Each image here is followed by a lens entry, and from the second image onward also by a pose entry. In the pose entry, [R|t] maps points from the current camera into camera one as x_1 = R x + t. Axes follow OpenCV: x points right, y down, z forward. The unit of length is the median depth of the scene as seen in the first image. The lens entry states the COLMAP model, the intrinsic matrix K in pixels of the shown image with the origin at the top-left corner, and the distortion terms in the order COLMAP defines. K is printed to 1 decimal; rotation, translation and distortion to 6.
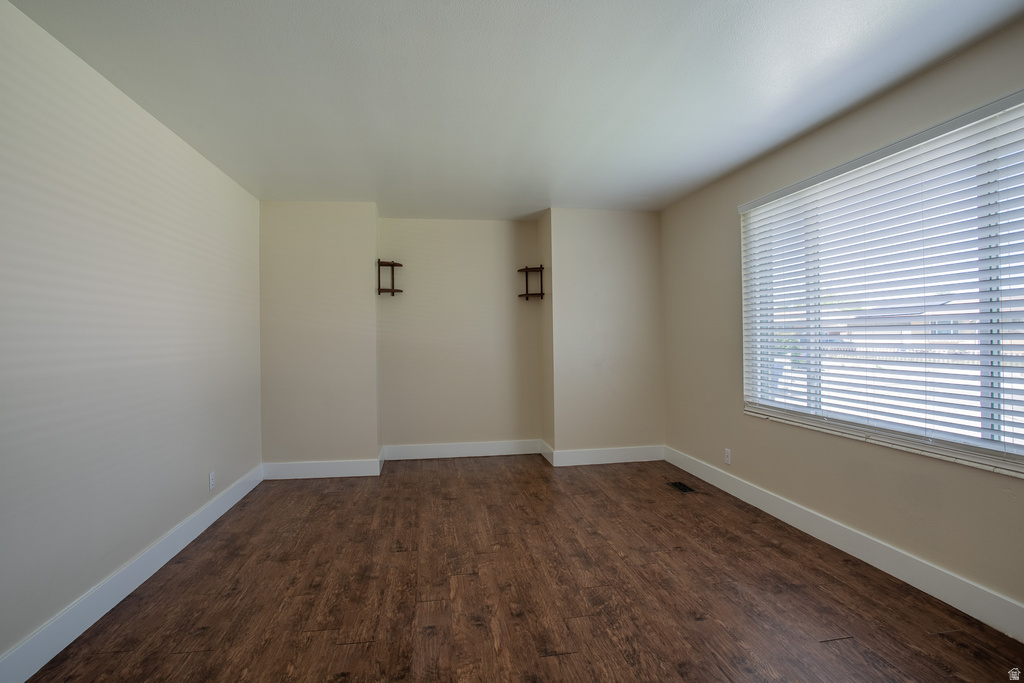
lens RADIAL K [[501.5, 0, 508.5], [0, 501.5, 337.7], [0, 0, 1]] dist [-0.081921, 0.038451]
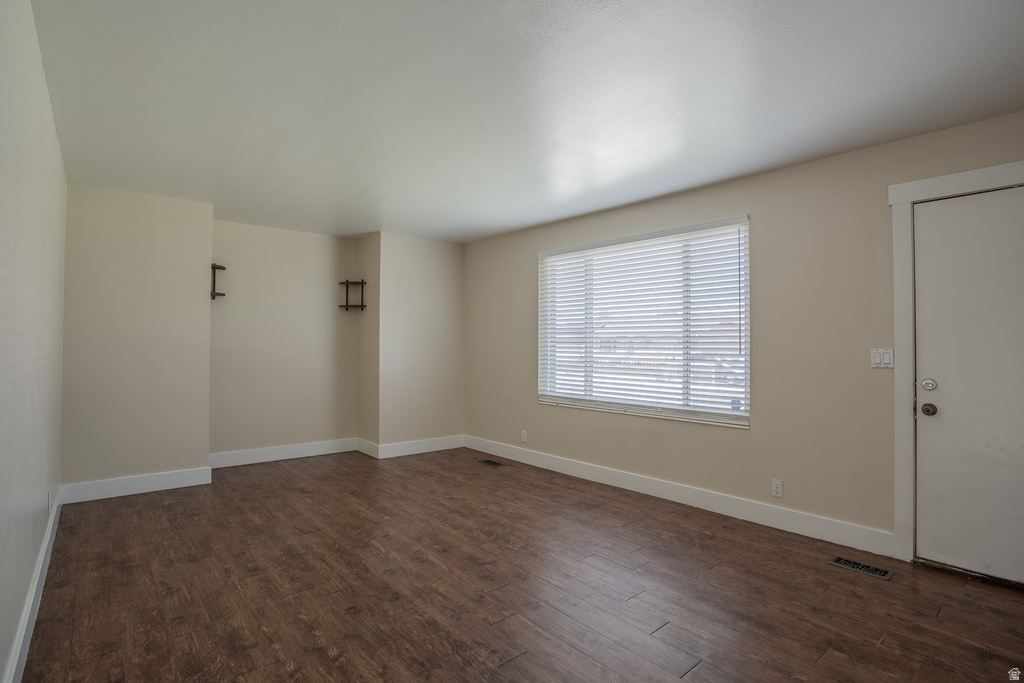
lens RADIAL K [[501.5, 0, 508.5], [0, 501.5, 337.7], [0, 0, 1]] dist [-0.081921, 0.038451]
pose [[0.852162, 0.025608, 0.522651, -0.417763], [-0.016063, 0.999611, -0.022786, 0.005678], [-0.523031, 0.011022, 0.852242, -0.194487]]
